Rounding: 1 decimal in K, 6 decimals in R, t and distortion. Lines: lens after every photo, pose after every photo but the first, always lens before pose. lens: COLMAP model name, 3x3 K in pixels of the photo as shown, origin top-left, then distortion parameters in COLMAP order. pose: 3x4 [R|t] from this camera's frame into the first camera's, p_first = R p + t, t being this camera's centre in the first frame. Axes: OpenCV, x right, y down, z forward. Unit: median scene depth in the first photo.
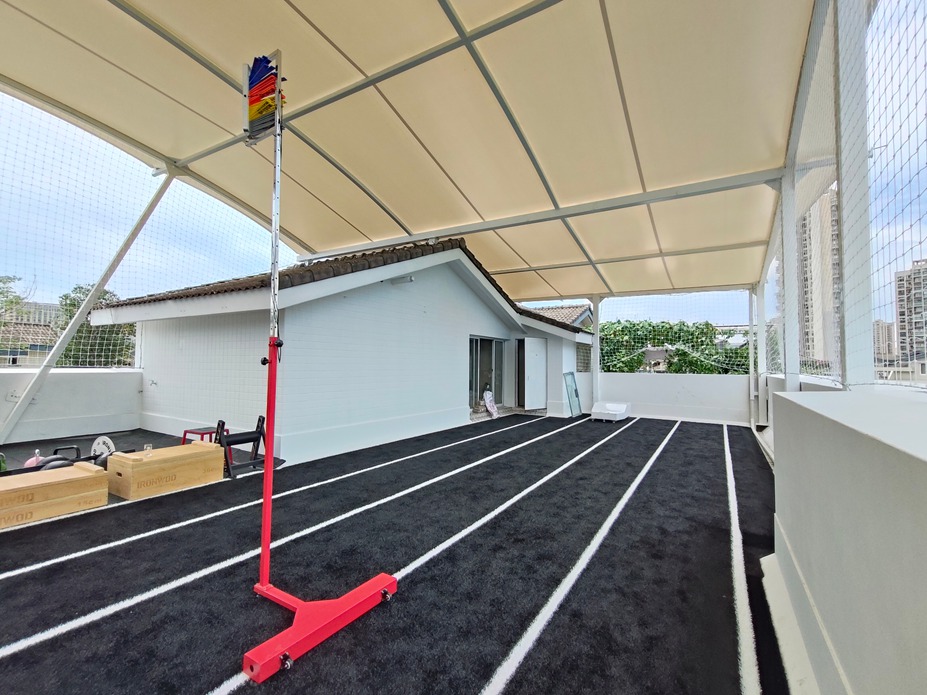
lens RADIAL K [[431.4, 0, 460.2], [0, 431.4, 346.0], [0, 0, 1]] dist [0.003279, 0.001111]
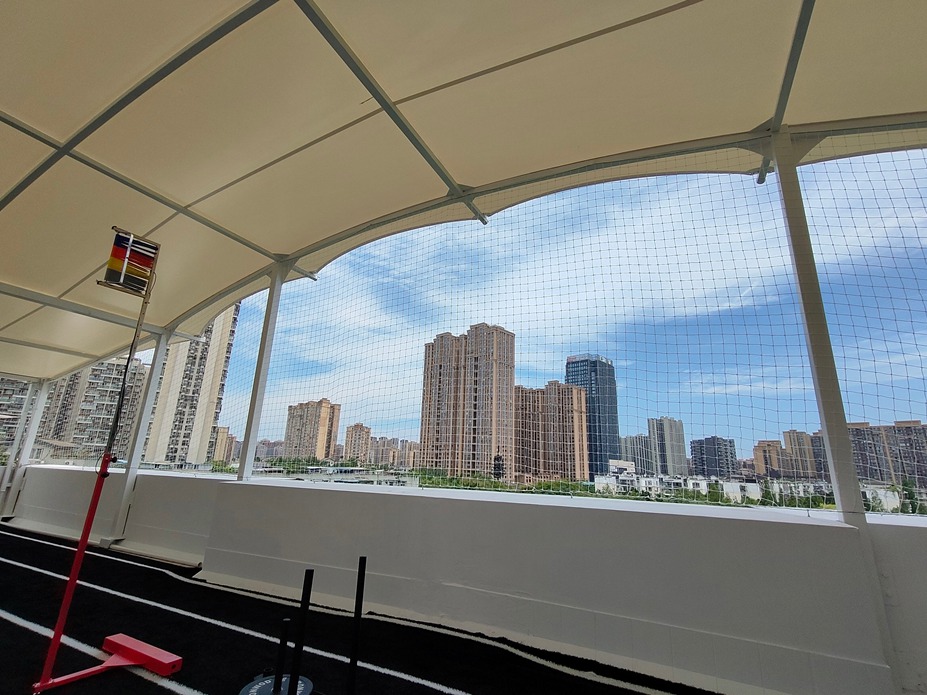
lens RADIAL K [[431.4, 0, 460.2], [0, 431.4, 346.0], [0, 0, 1]] dist [0.003279, 0.001111]
pose [[-0.072323, 0.260068, 0.962878, -0.654012], [-0.079031, 0.960876, -0.265464, -0.025500], [-0.994245, -0.095297, -0.048940, 0.022186]]
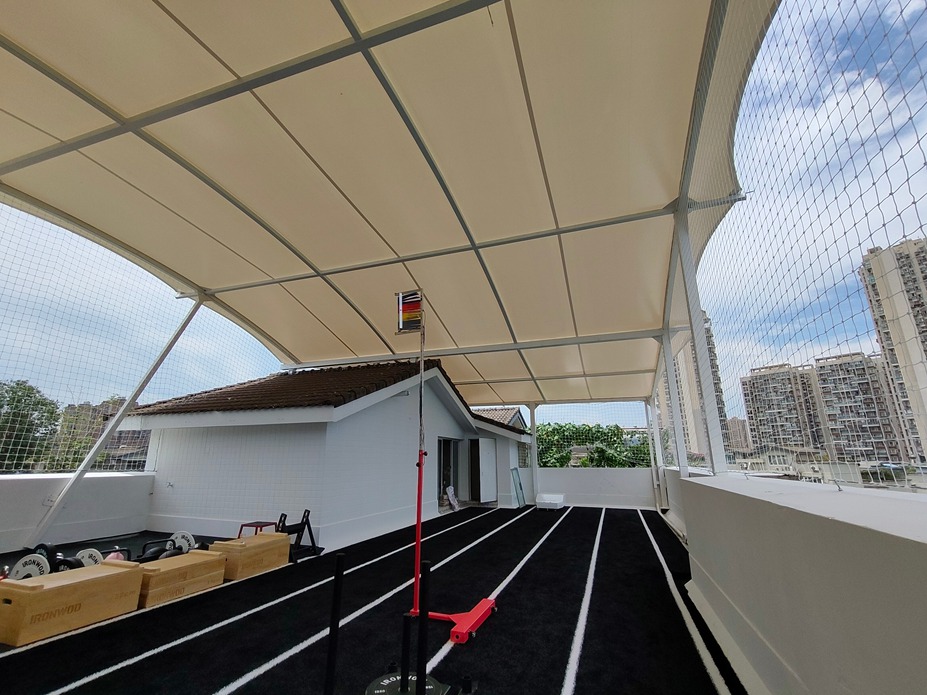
lens RADIAL K [[428.5, 0, 457.7], [0, 428.5, 345.8], [0, 0, 1]] dist [0.004368, -0.000207]
pose [[0.979998, 0.038249, 0.195299, -0.229516], [0.005160, 0.976143, -0.217069, -0.019368], [-0.198942, 0.213734, 0.956420, -0.266286]]
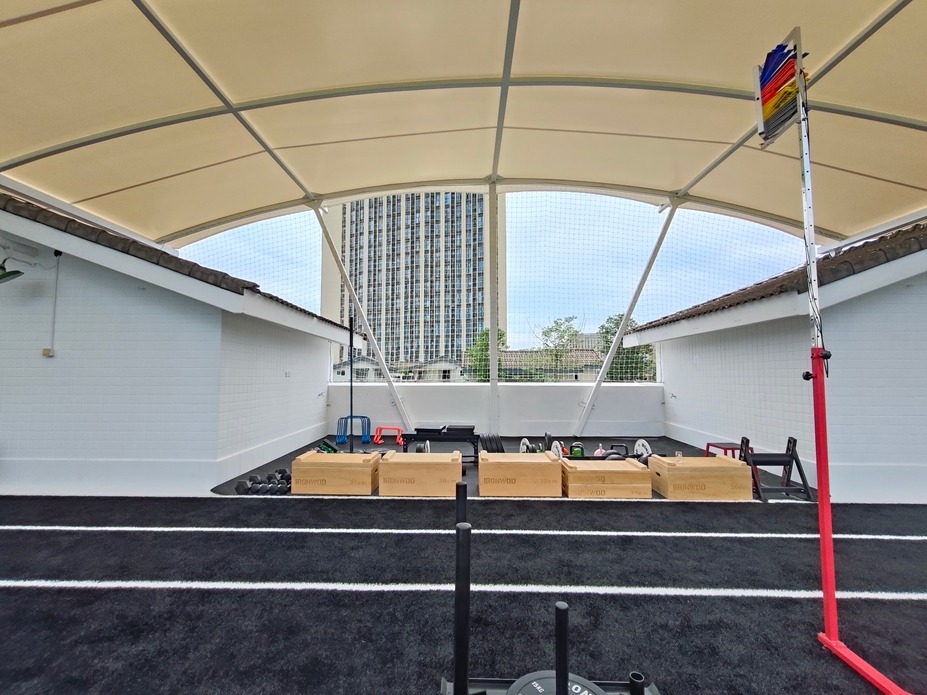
lens RADIAL K [[431.4, 0, 460.2], [0, 431.4, 346.0], [0, 0, 1]] dist [0.003279, 0.001111]
pose [[0.493293, -0.069979, -0.867044, -0.011531], [0.041083, 0.997521, -0.057136, -0.001584], [0.868893, -0.007436, 0.494944, -0.020040]]
